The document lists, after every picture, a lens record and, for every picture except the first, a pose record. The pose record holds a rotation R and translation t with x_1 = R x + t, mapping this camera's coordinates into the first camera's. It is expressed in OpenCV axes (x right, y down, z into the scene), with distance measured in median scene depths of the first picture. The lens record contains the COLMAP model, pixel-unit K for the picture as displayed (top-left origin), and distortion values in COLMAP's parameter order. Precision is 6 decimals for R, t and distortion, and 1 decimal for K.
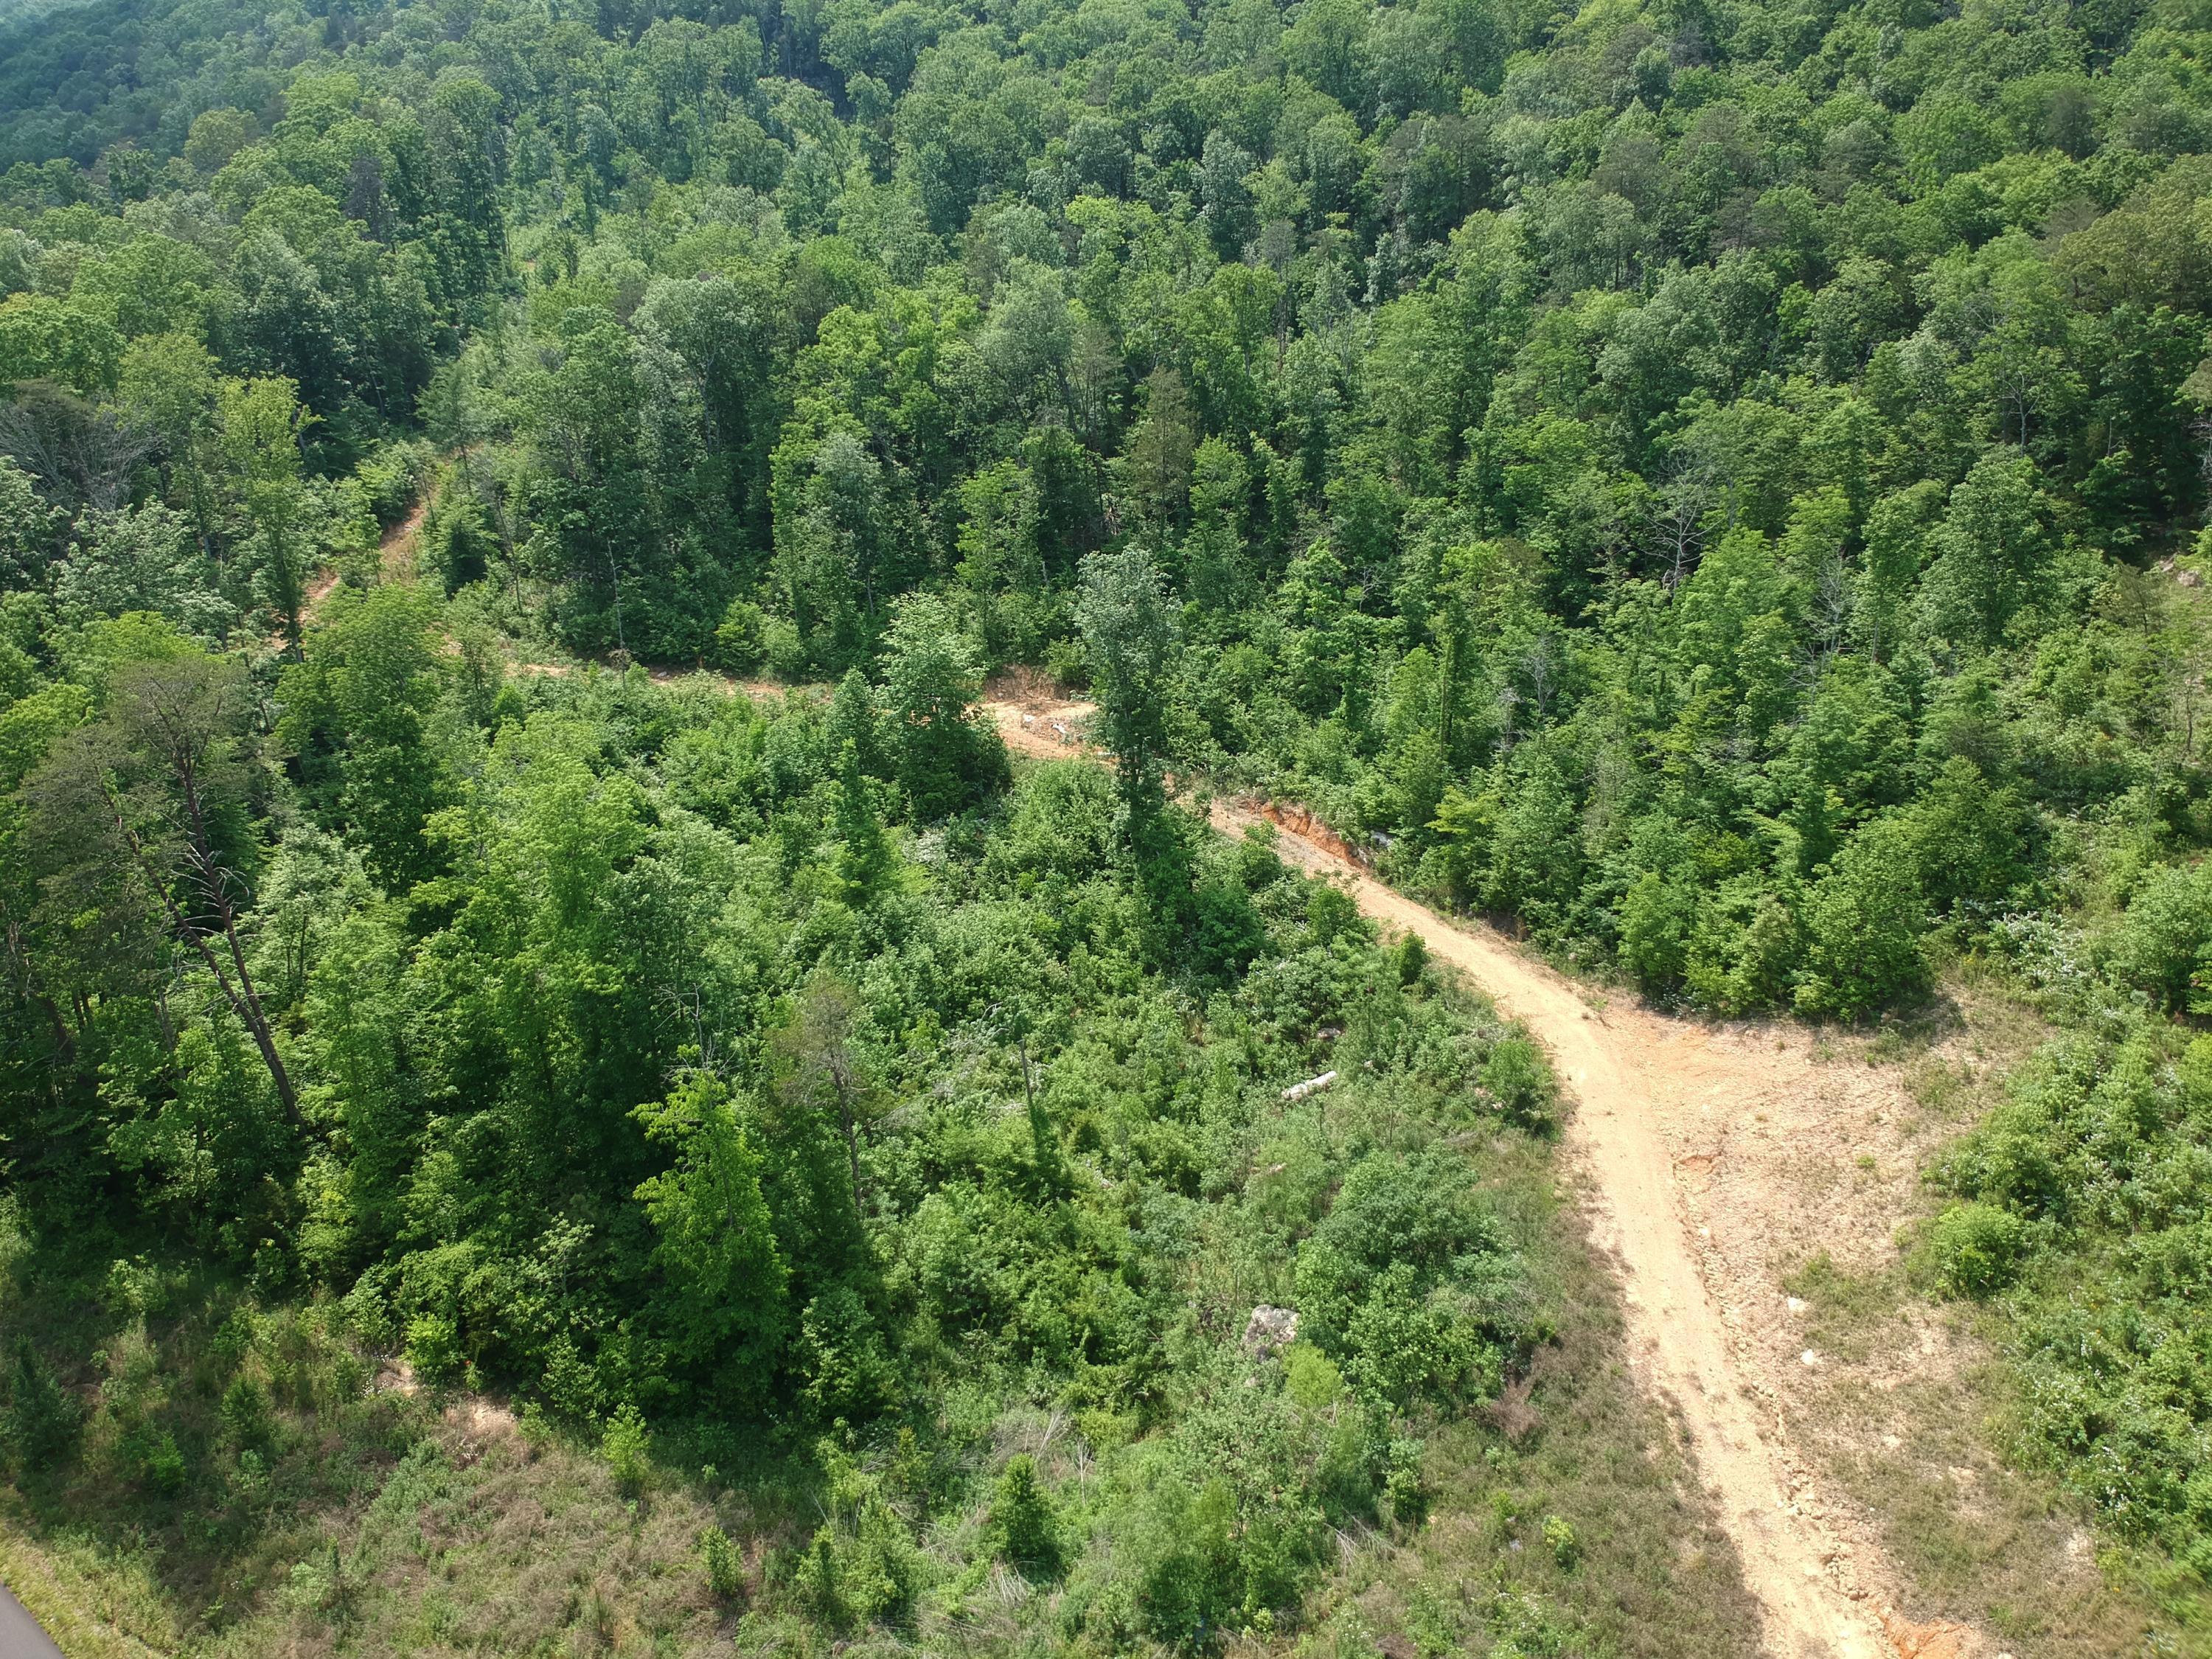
lens RADIAL K [[1617.6, 0, 1078.9], [0, 1617.6, 832.4], [0, 0, 1]] dist [0.081617, -0.146377]
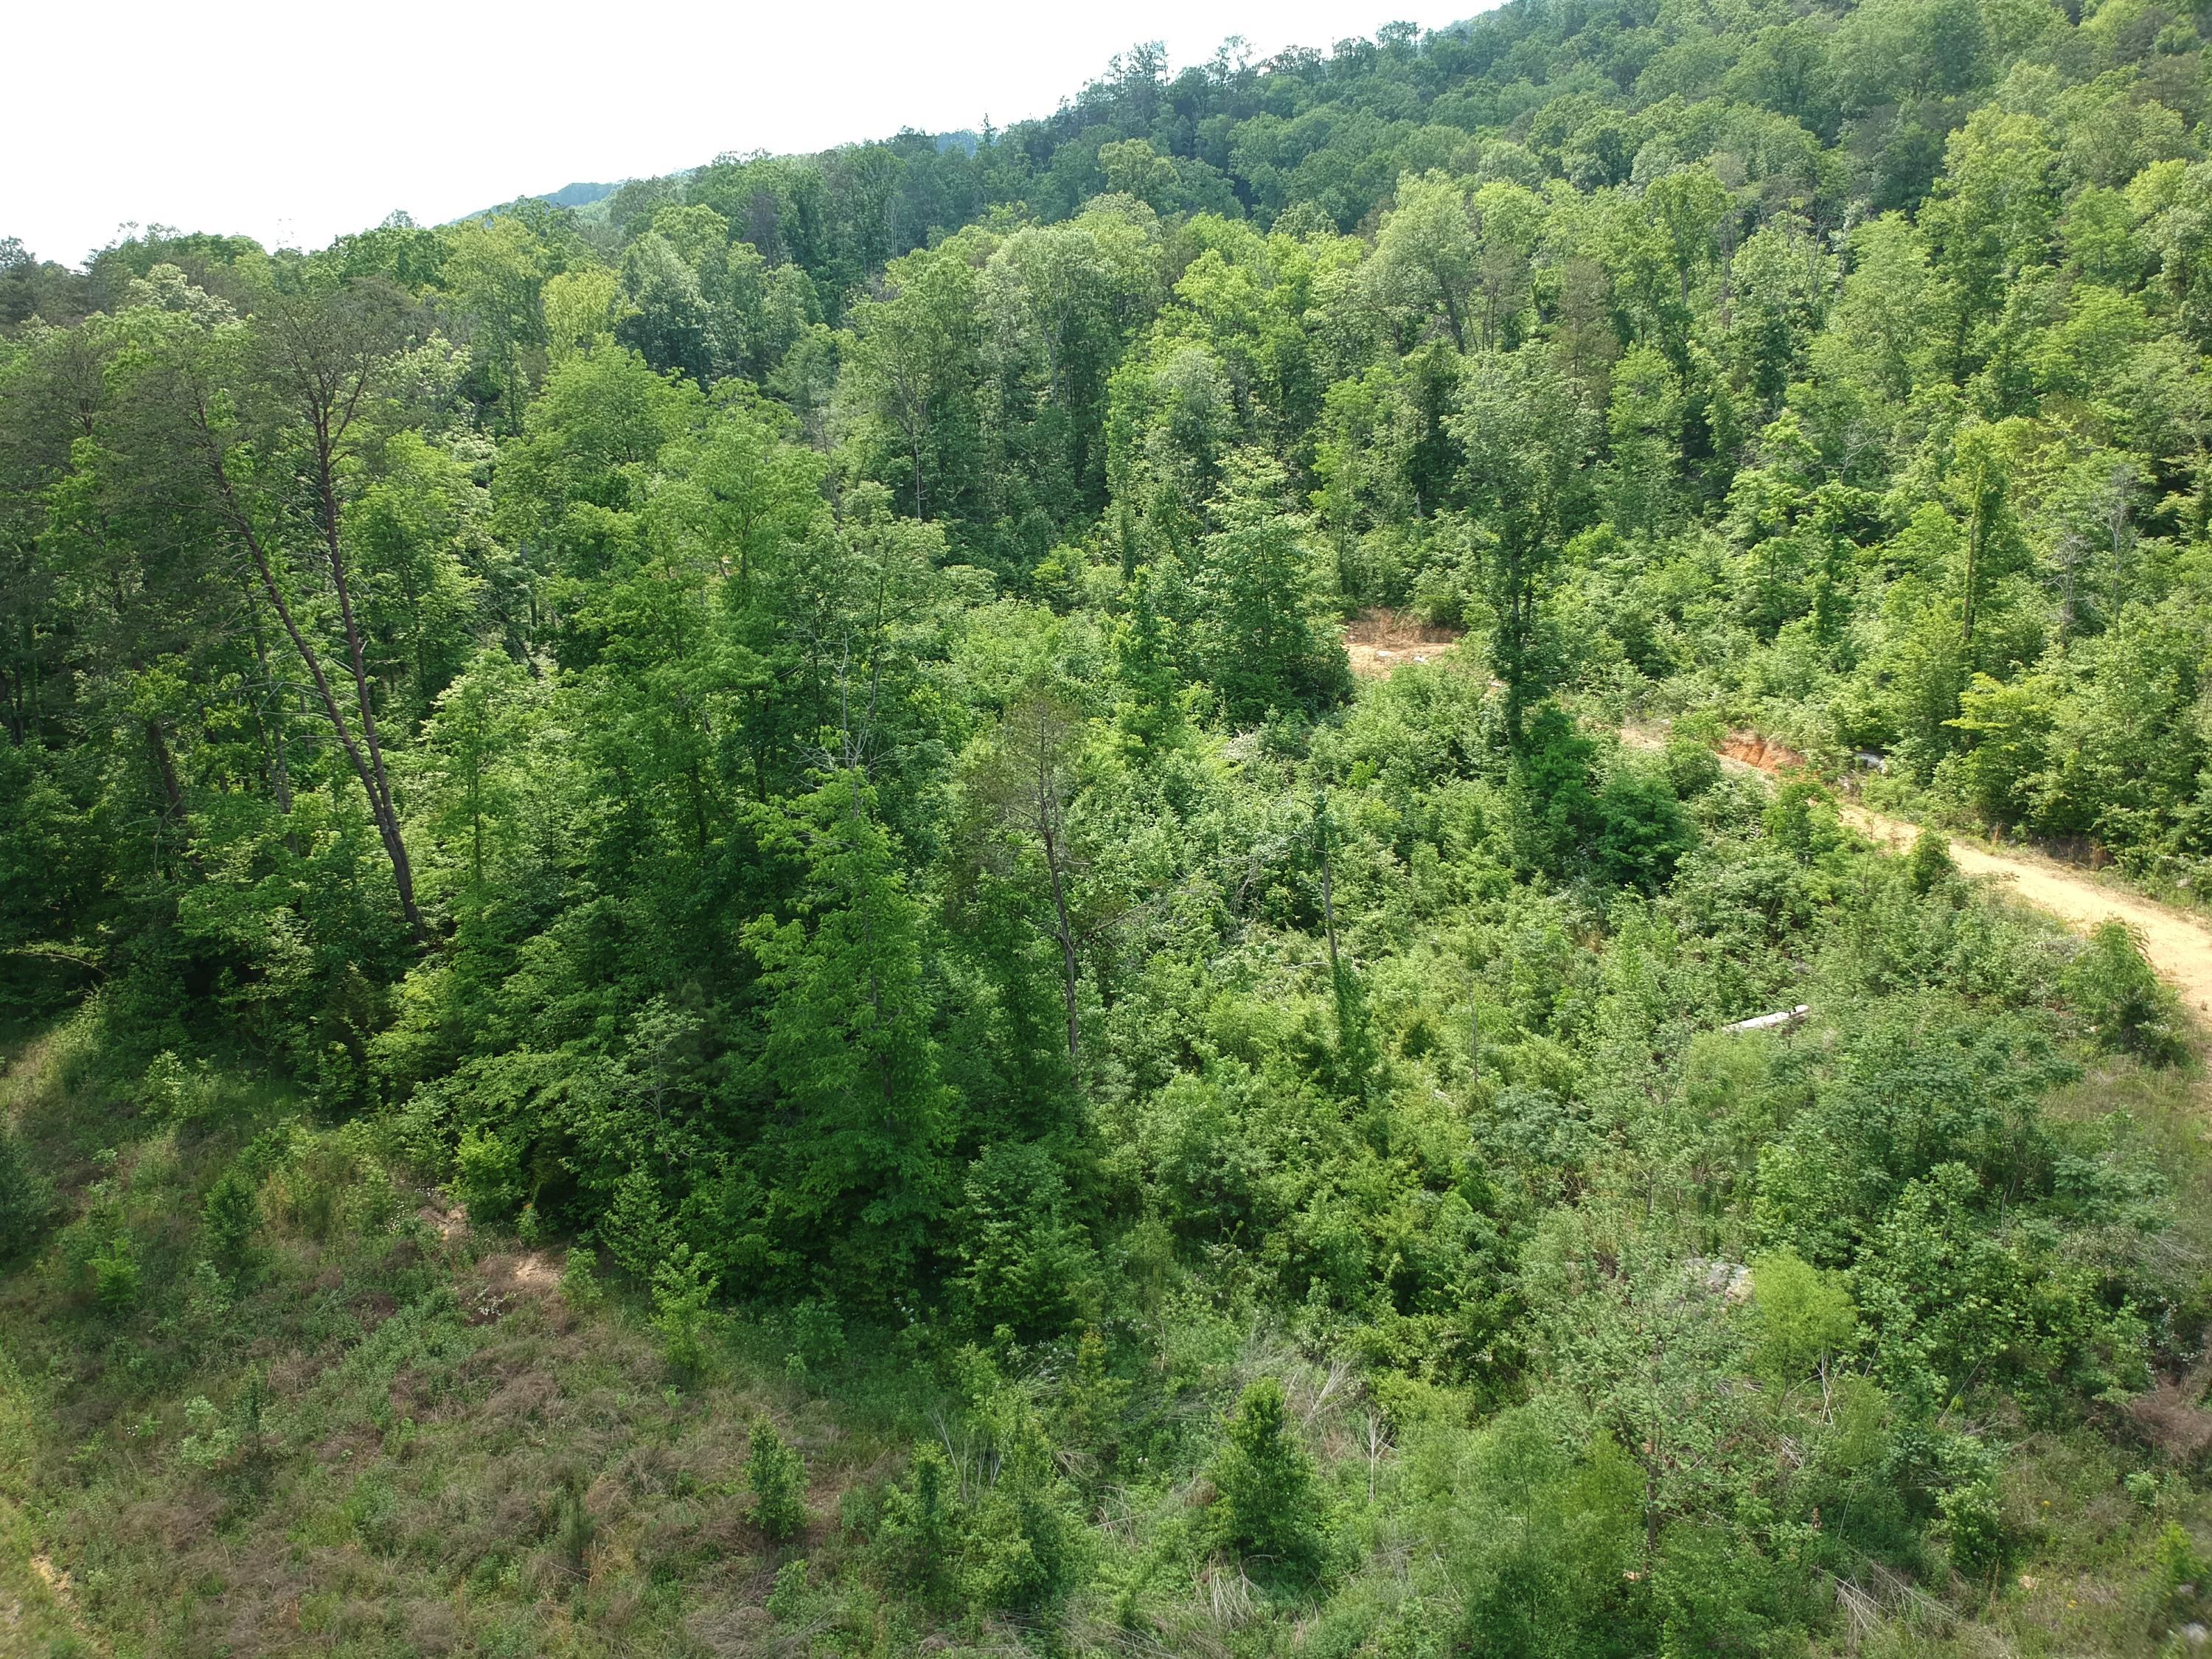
lens RADIAL K [[1617.6, 0, 1078.9], [0, 1617.6, 832.4], [0, 0, 1]] dist [0.081617, -0.146377]
pose [[0.971455, 0.053225, -0.231177, 0.020334], [-0.083645, 0.988770, -0.123841, 0.209697], [0.221989, 0.139643, 0.964998, 0.303278]]
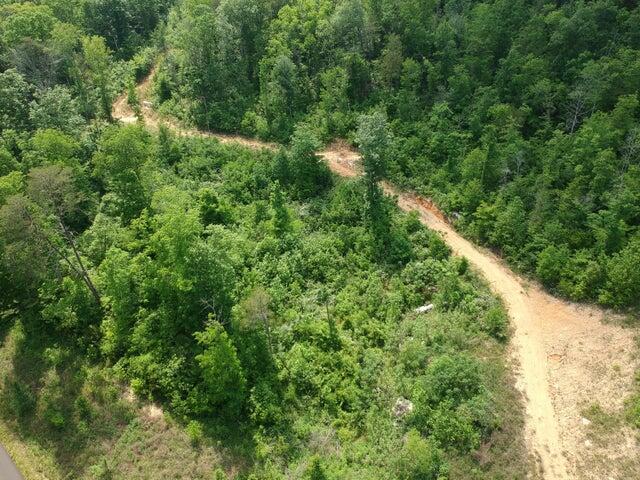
lens RADIAL K [[468.0, 0, 312.2], [0, 468.0, 240.8], [0, 0, 1]] dist [0.081617, -0.146377]
pose [[0.993754, 0.056545, -0.096203, 0.015437], [-0.036305, 0.979036, 0.200424, -0.150745], [0.105519, -0.195679, 0.974975, 0.169112]]
